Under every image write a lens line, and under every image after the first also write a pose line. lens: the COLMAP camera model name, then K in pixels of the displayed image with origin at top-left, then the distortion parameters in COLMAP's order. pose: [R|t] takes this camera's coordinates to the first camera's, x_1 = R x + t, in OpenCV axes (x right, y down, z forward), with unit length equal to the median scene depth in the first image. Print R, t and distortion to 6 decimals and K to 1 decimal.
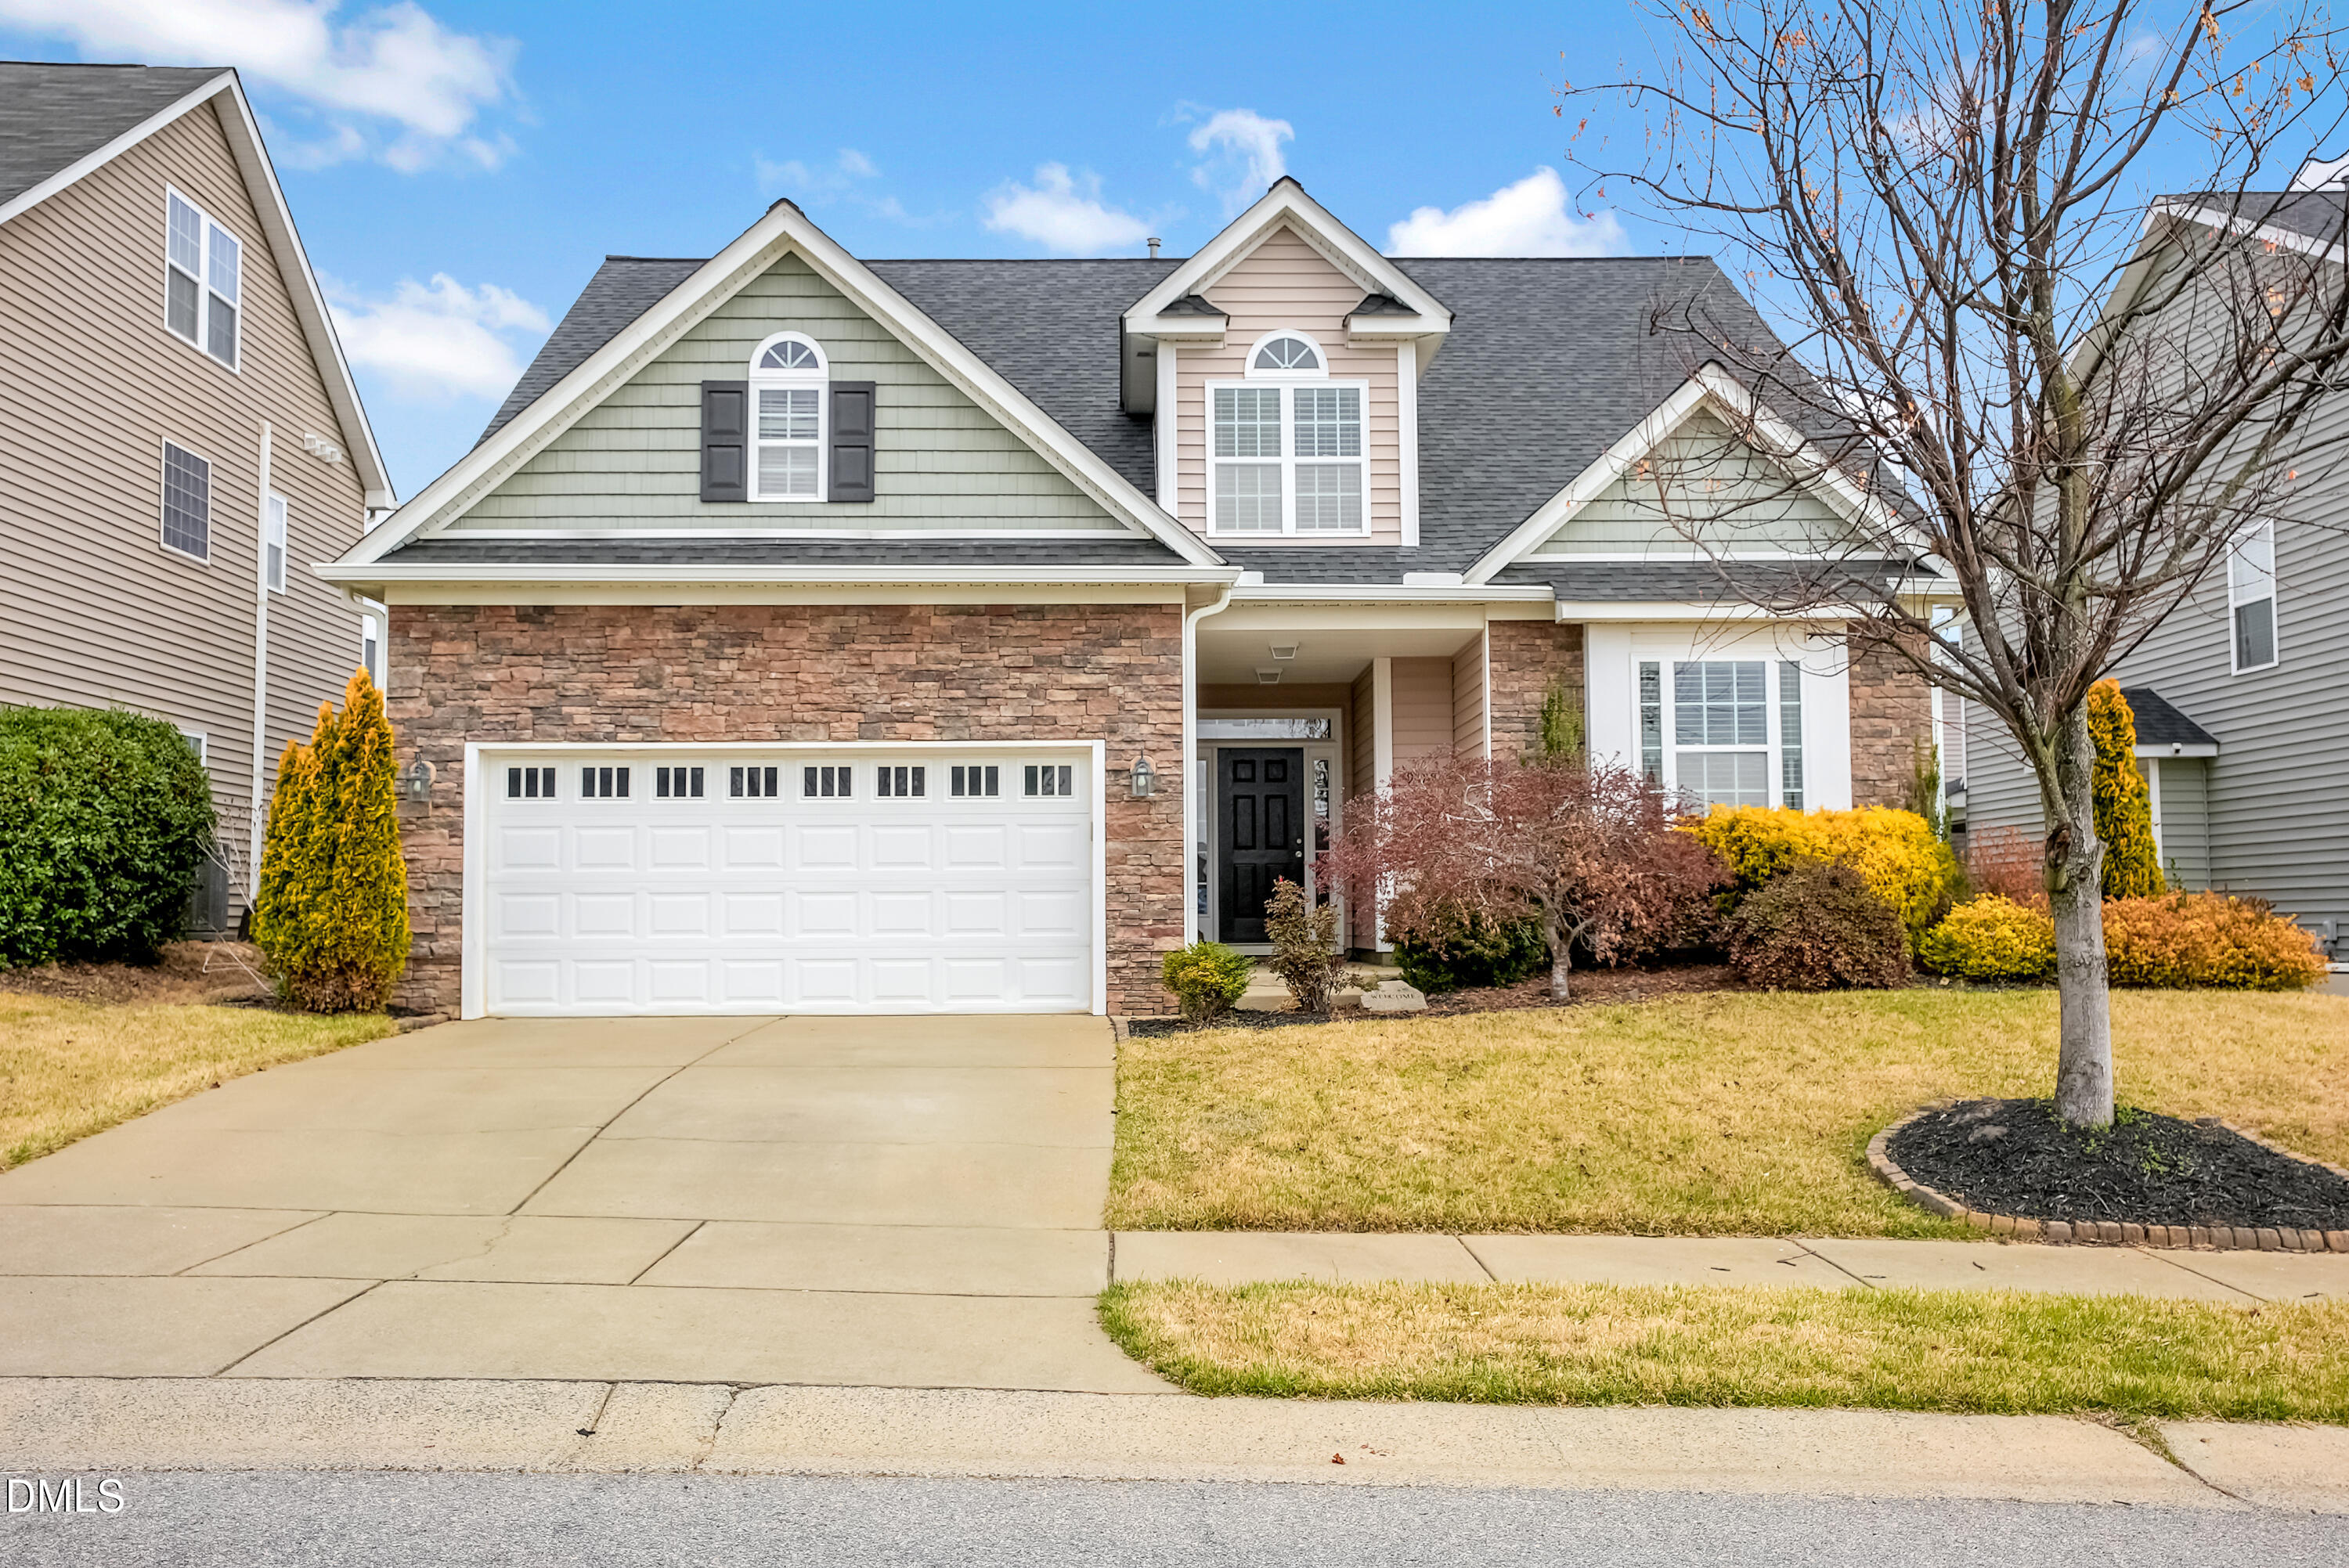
lens RADIAL K [[2181.2, 0, 1174.4], [0, 2181.2, 788.5], [0, 0, 1]] dist [0.003331, 0.000000]
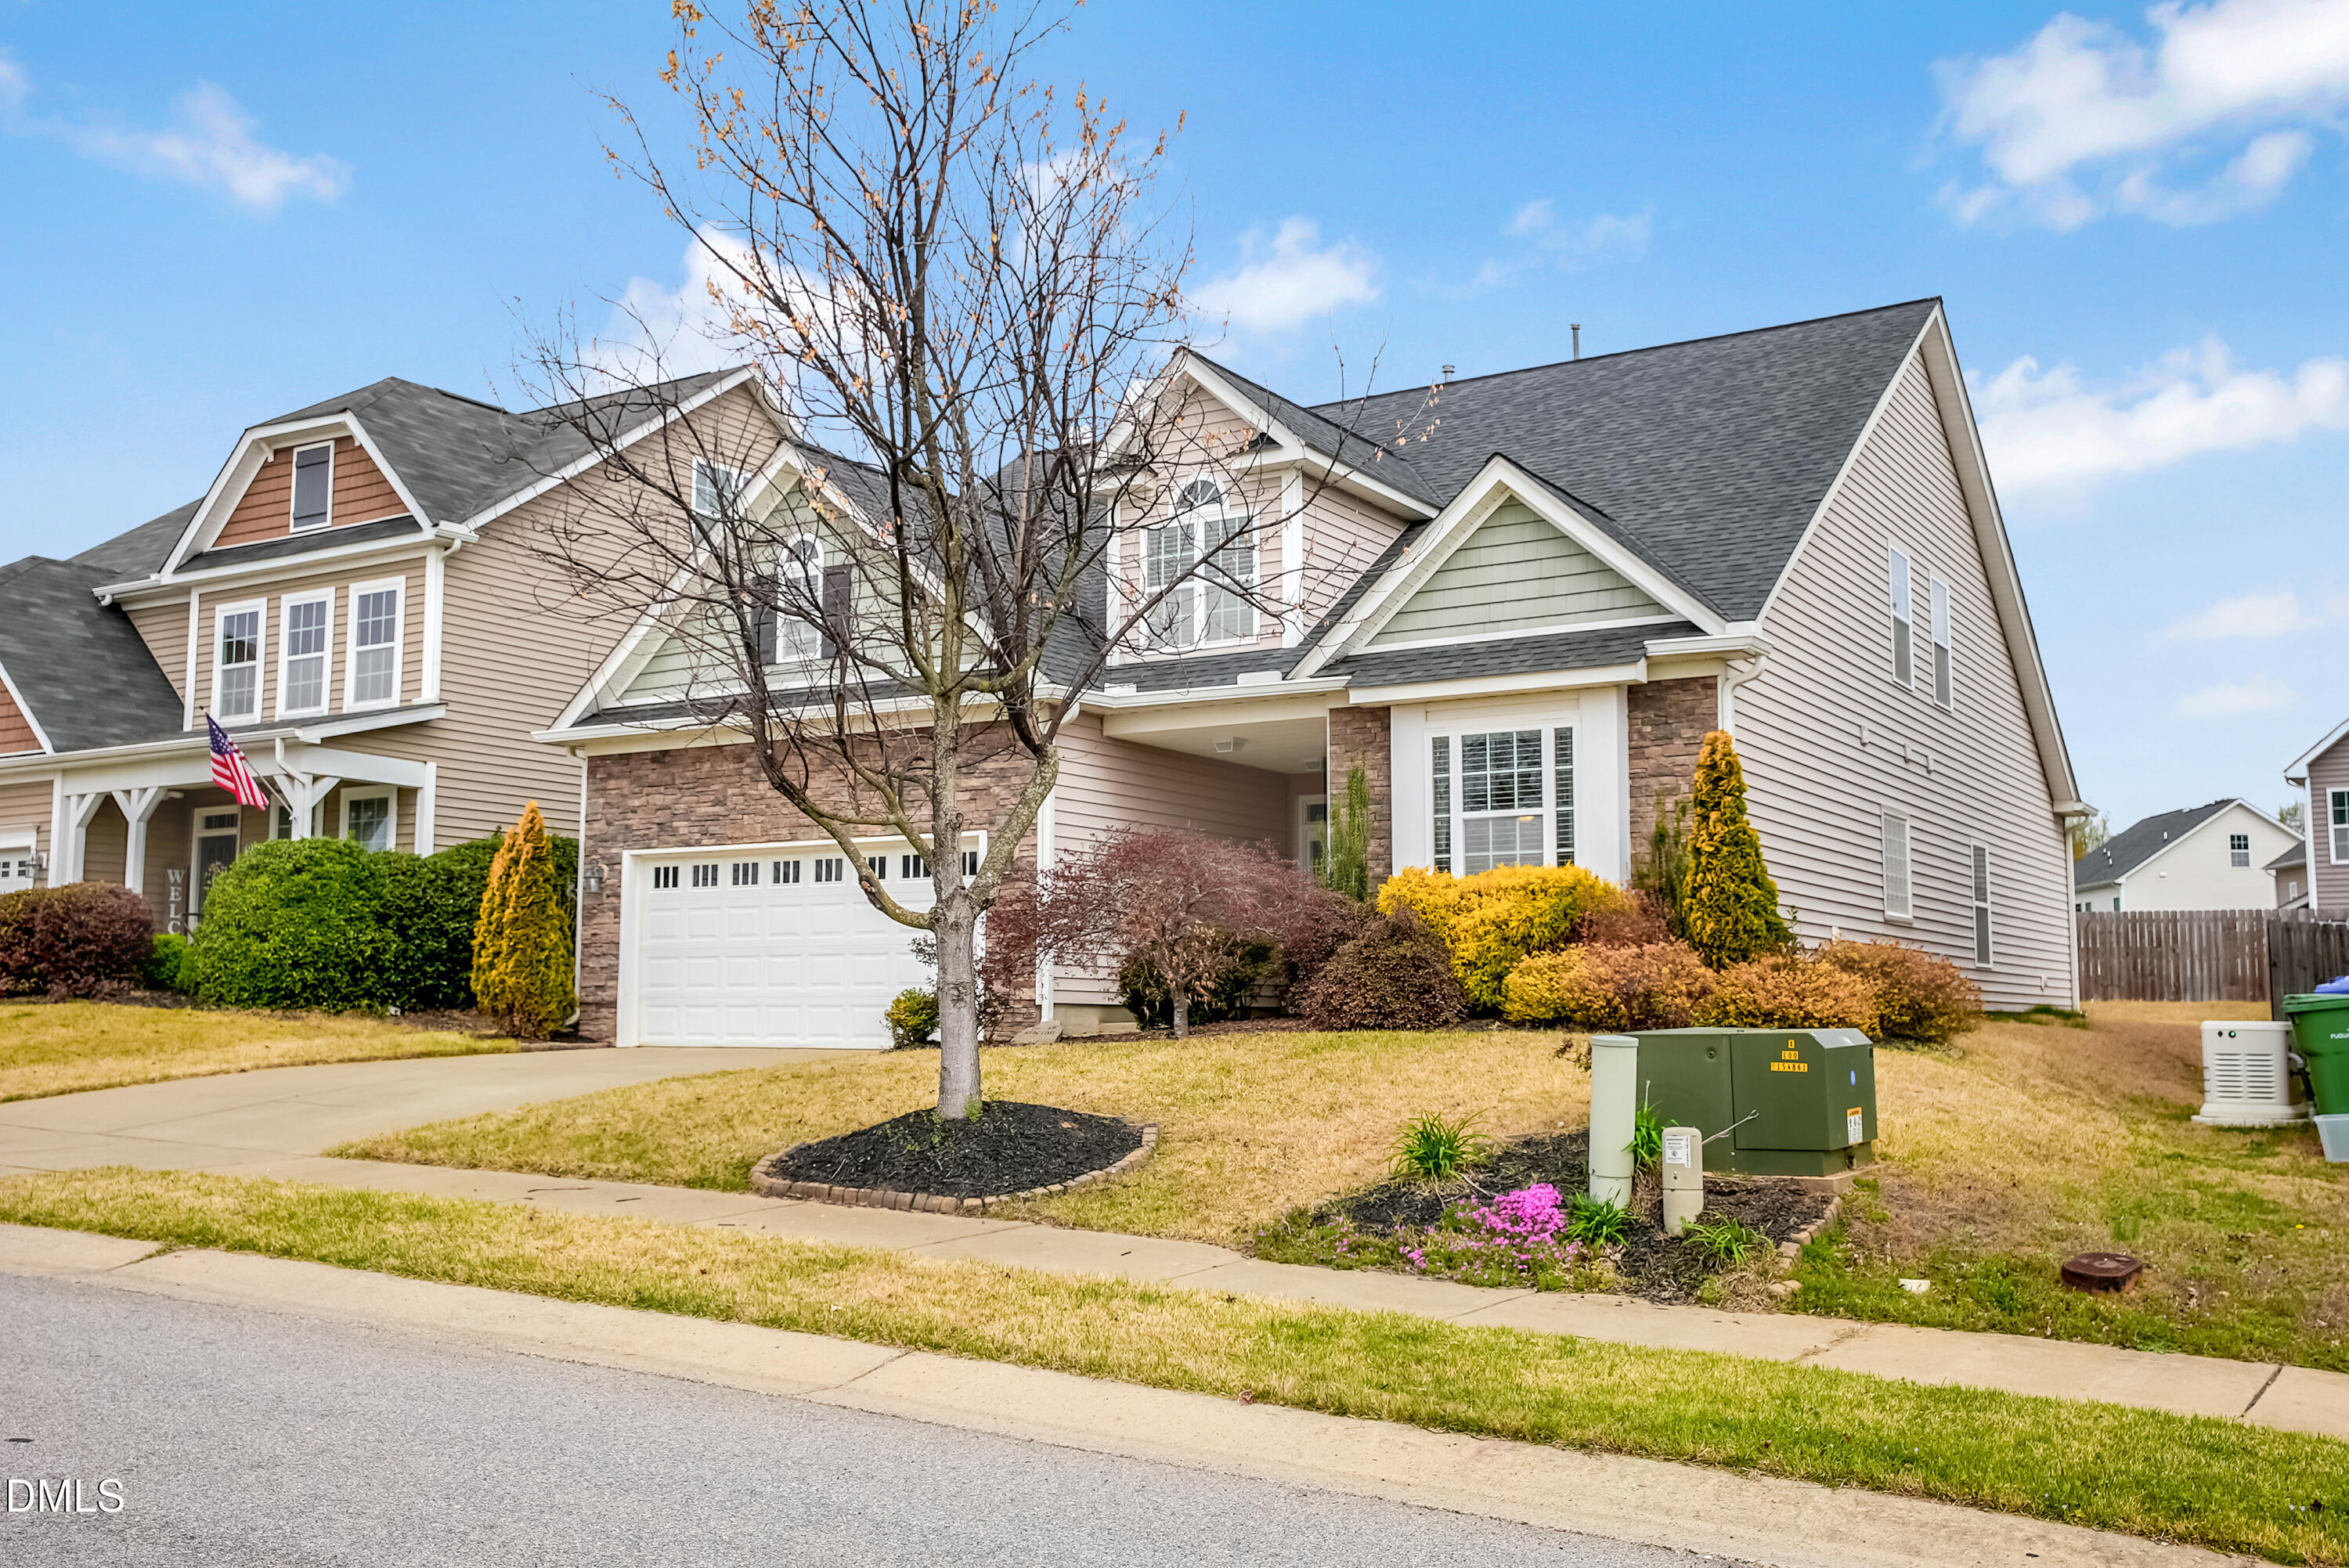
lens RADIAL K [[2181.2, 0, 1167.0], [0, 2181.2, 770.2], [0, 0, 1]] dist [0.003331, 0.000000]
pose [[0.831331, -0.055950, -0.552954, 0.743664], [0.027688, 0.997854, -0.059340, 0.020479], [0.555087, 0.034021, 0.831096, 0.019532]]
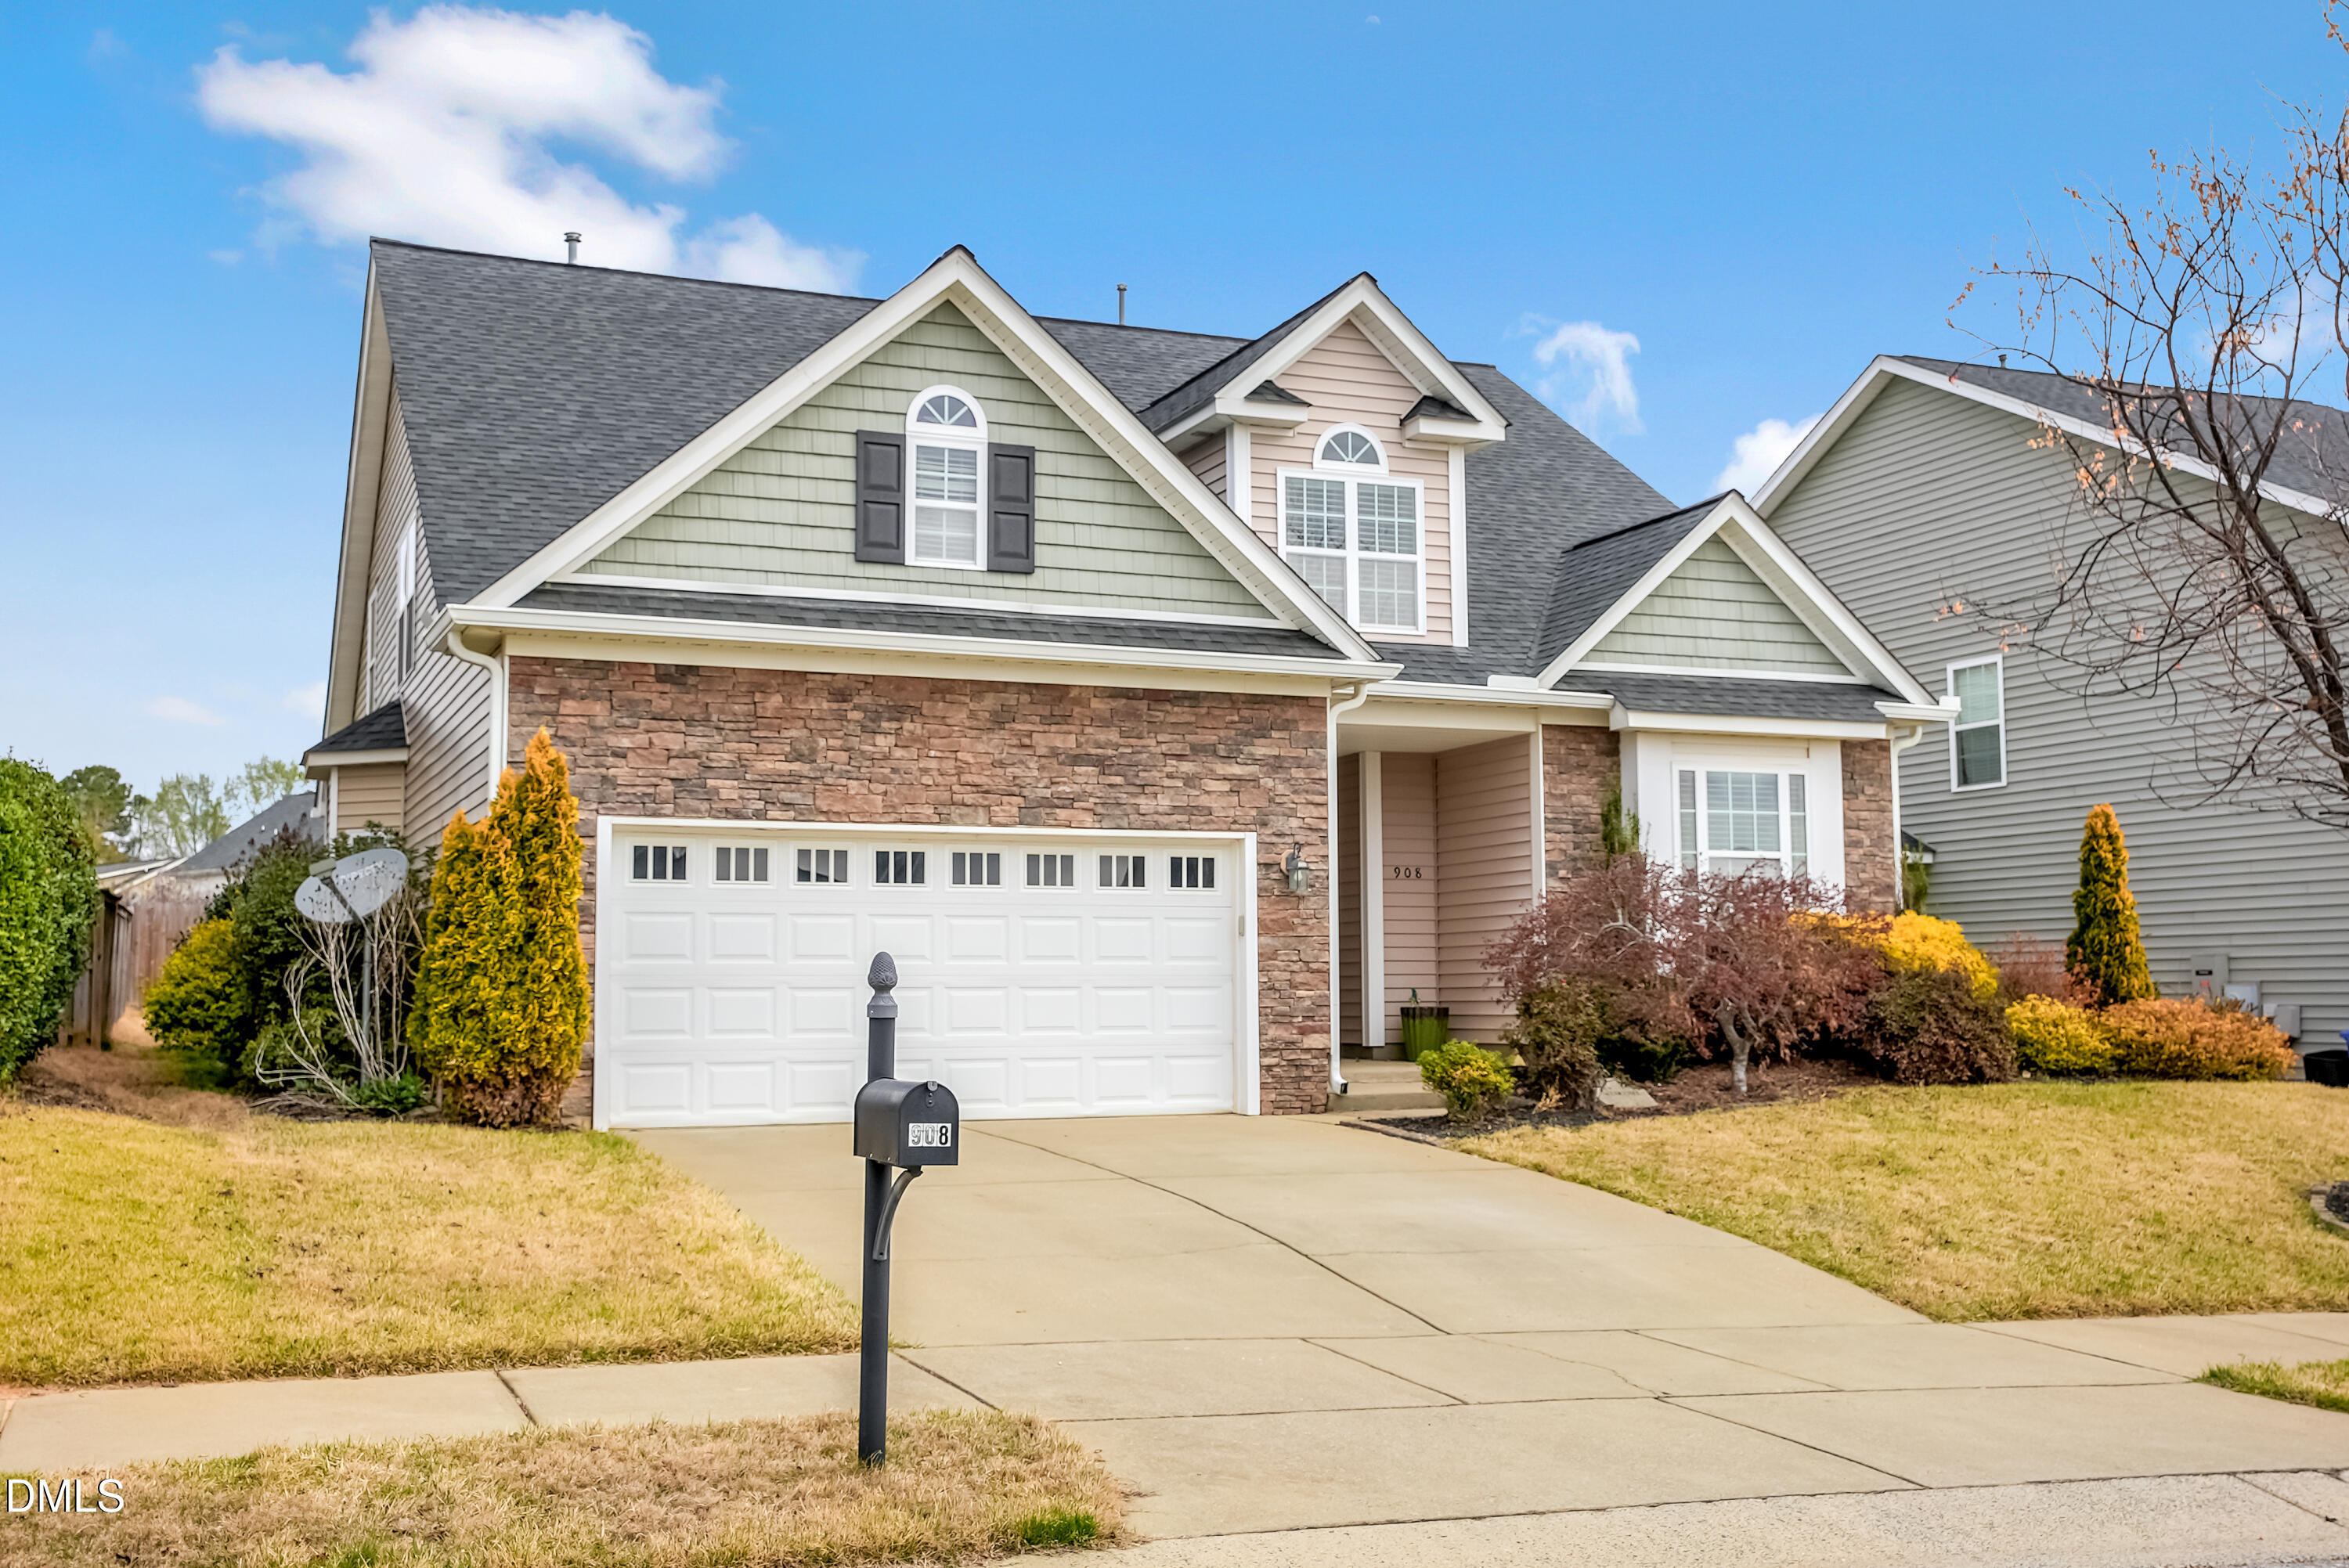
lens RADIAL K [[2358.5, 0, 1171.5], [0, 2358.5, 795.1], [0, 0, 1]] dist [0.036143, 0.000000]
pose [[0.932359, 0.033067, 0.360019, -0.447992], [-0.023946, 0.999270, -0.029765, -0.006613], [-0.360740, 0.019131, 0.932470, 0.026619]]
